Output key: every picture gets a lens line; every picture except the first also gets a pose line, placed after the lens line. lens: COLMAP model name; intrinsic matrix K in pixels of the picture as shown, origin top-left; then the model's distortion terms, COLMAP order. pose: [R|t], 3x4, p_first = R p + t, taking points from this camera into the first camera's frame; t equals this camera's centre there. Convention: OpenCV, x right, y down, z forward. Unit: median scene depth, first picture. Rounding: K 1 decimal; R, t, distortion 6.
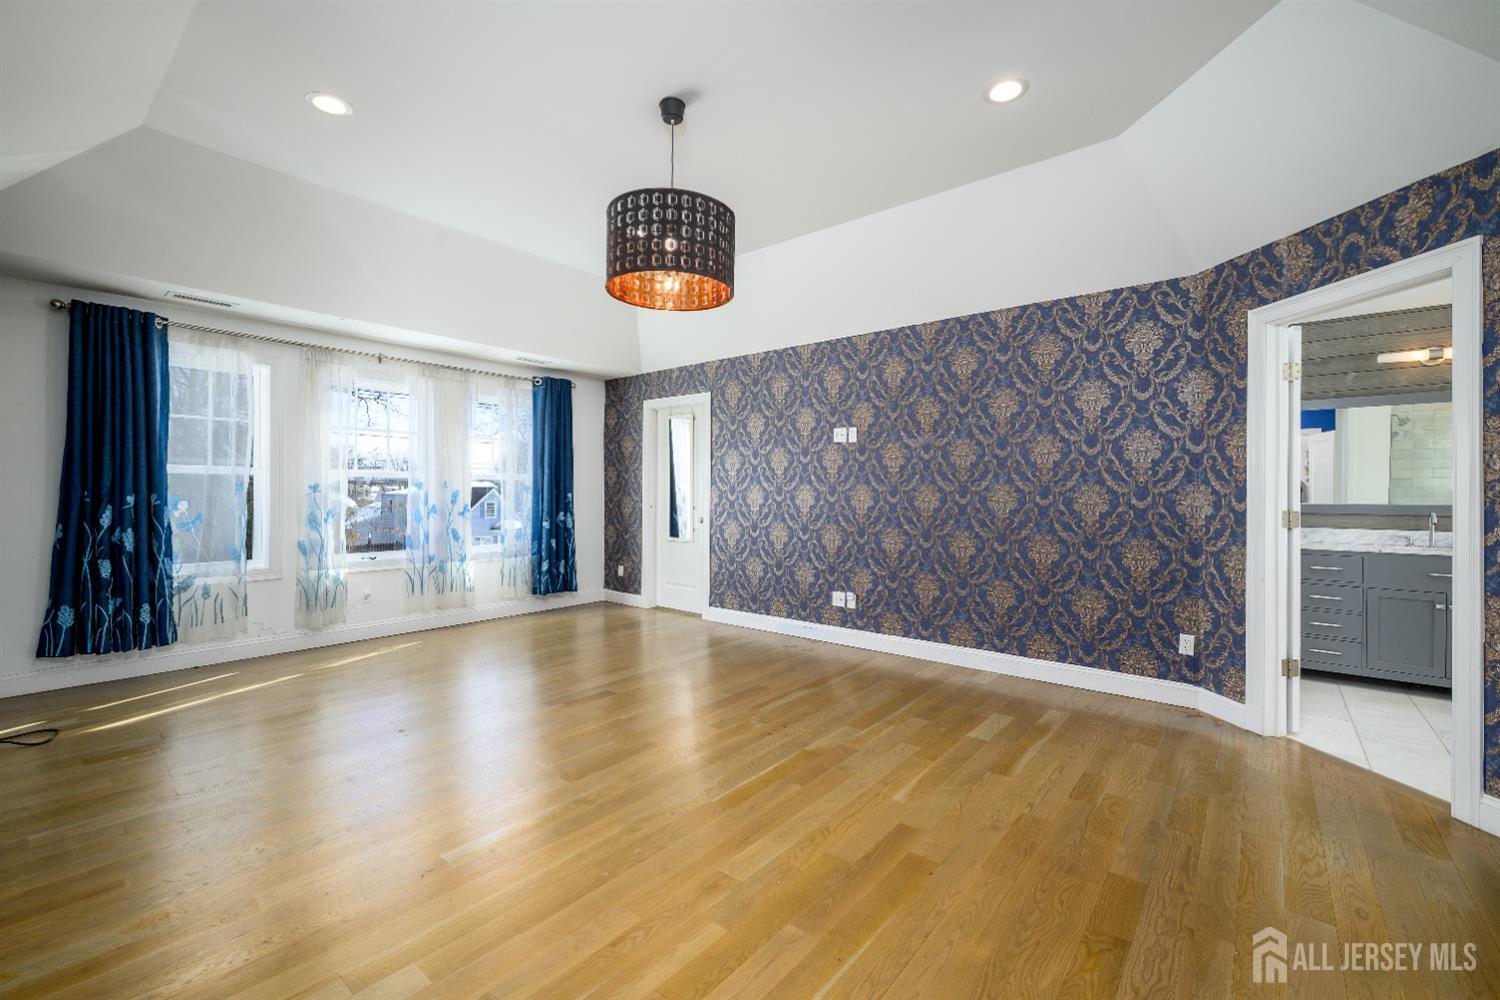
lens RADIAL K [[622.5, 0, 752.2], [0, 622.5, 495.4], [0, 0, 1]] dist [-0.000568, -0.000062]
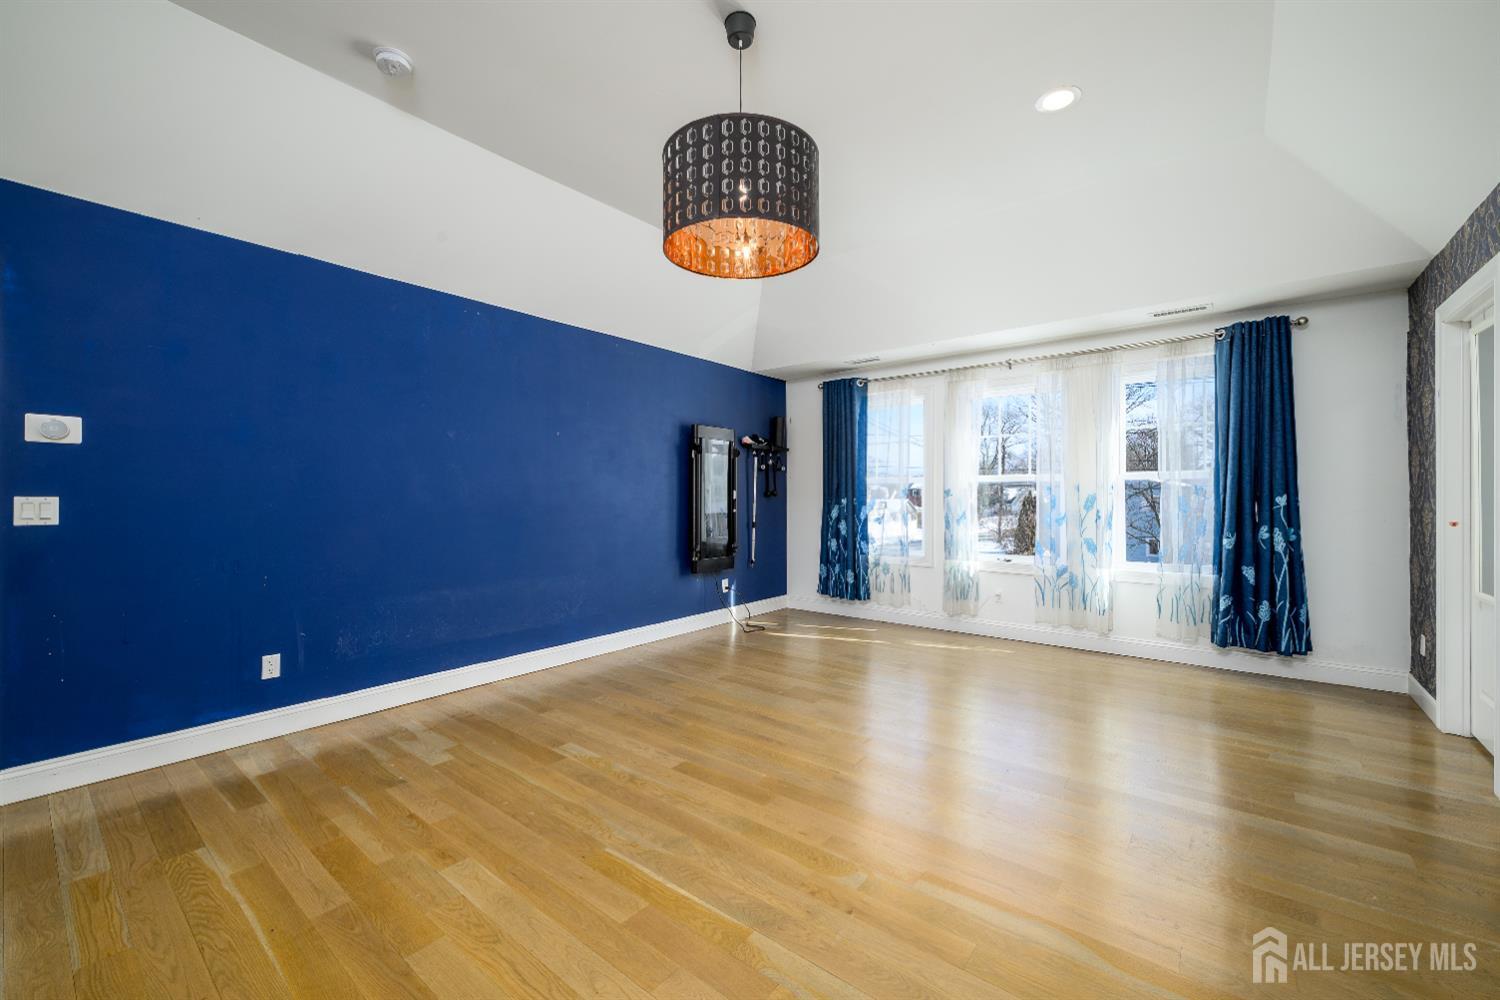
lens RADIAL K [[597.9, 0, 750.0], [0, 597.9, 500.0], [0, 0, 1]] dist [0.001338, 0.000129]
pose [[0.010153, 0.003614, -0.999942, 0.409339], [-0.001559, 0.999992, 0.003598, -0.001800], [0.999947, 0.001522, 0.010158, 0.627281]]
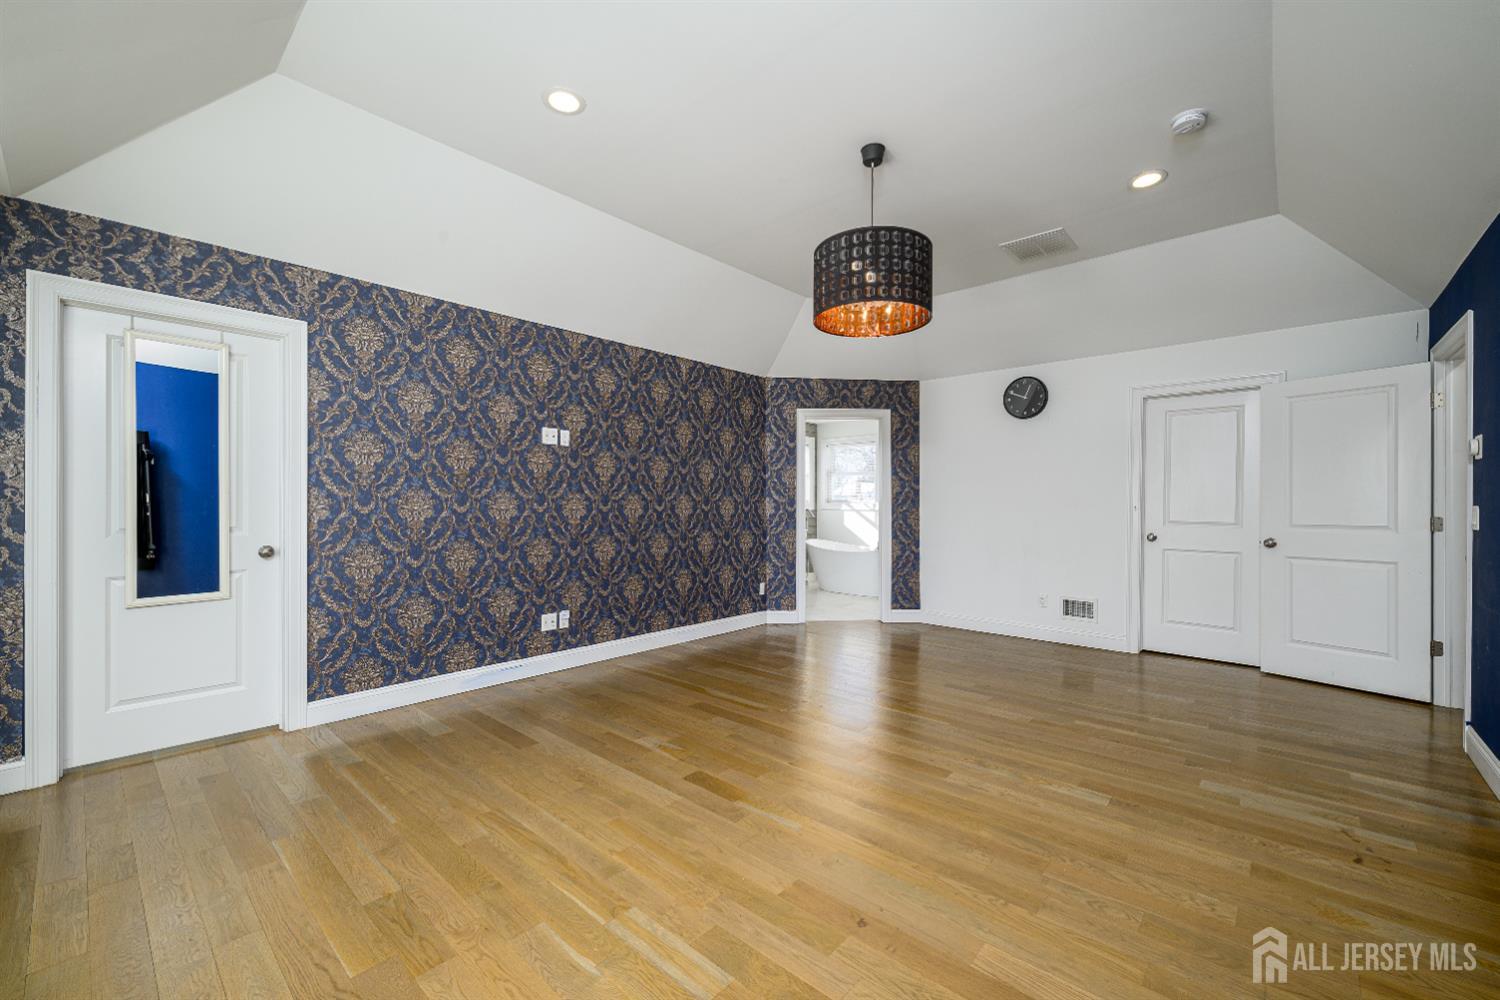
lens RADIAL K [[614.4, 0, 746.0], [0, 614.4, 503.0], [0, 0, 1]] dist [0.001547, 0.000089]
pose [[0.042688, -0.006642, 0.999066, -0.770010], [-0.001483, 0.999976, 0.006712, -0.008735], [-0.999087, -0.001768, 0.042677, 0.734711]]
